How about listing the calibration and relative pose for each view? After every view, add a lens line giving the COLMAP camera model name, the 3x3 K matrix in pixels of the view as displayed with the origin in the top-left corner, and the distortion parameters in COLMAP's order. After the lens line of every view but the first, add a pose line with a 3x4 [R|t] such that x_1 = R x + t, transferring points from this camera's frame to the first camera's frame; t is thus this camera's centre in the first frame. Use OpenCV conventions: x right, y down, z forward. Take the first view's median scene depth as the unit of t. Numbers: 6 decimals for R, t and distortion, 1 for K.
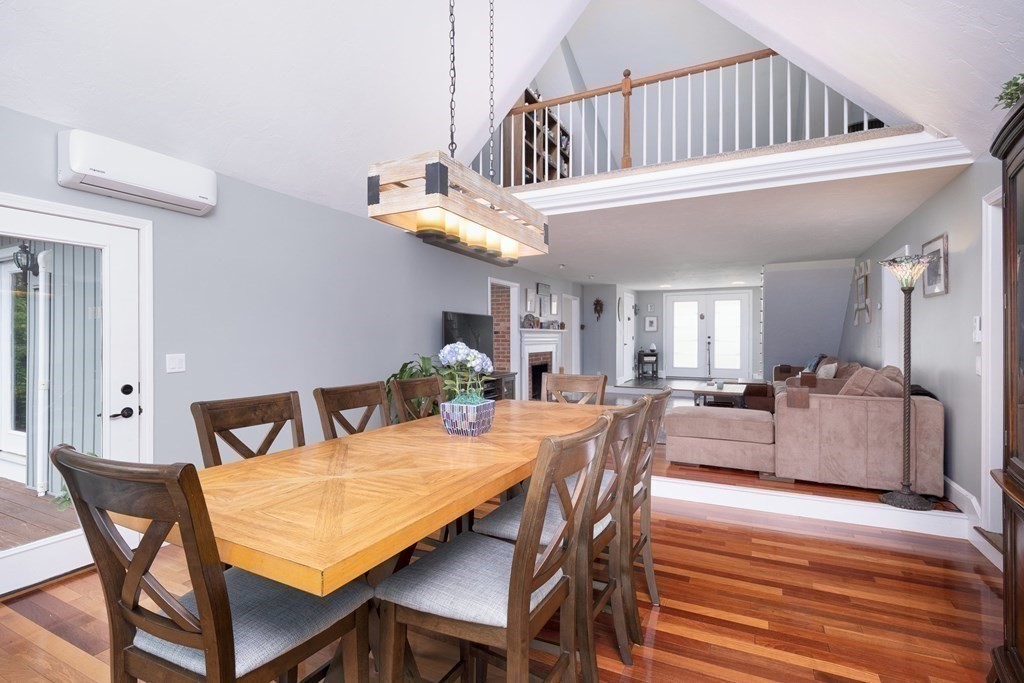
lens RADIAL K [[488.8, 0, 512.3], [0, 488.8, 334.5], [0, 0, 1]] dist [-0.000190, -0.000007]
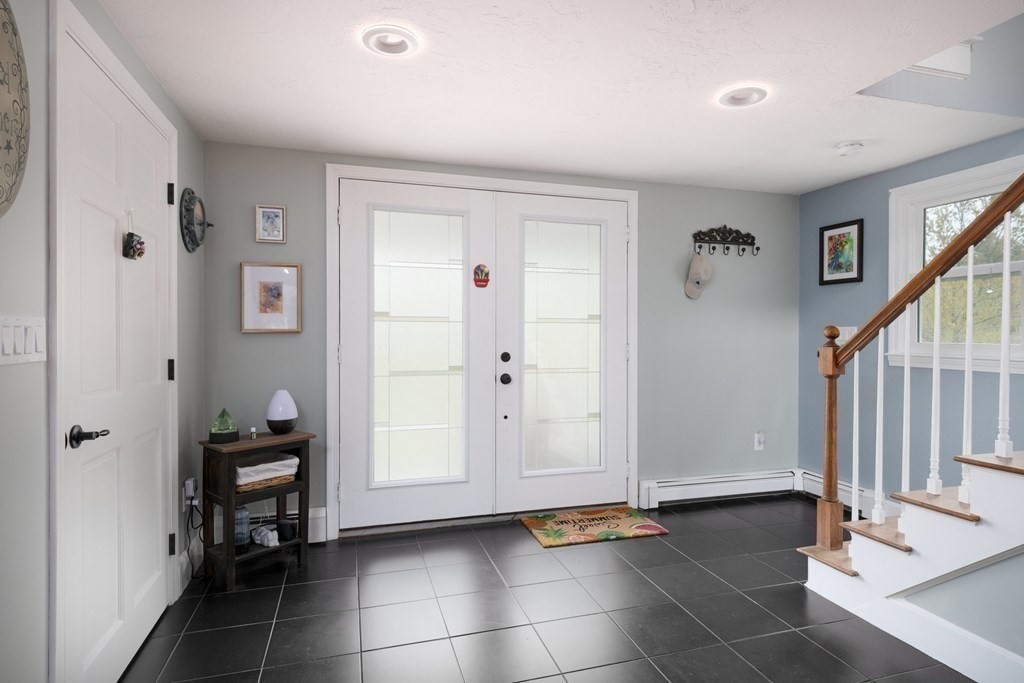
lens RADIAL K [[552.4, 0, 512.3], [0, 552.4, 335.7], [0, 0, 1]] dist [-0.002175, -0.000296]
pose [[0.731950, 0.001561, 0.681357, 0.200411], [-0.003447, 0.999993, 0.001411, -0.005904], [-0.681350, -0.003381, 0.731950, 0.765609]]
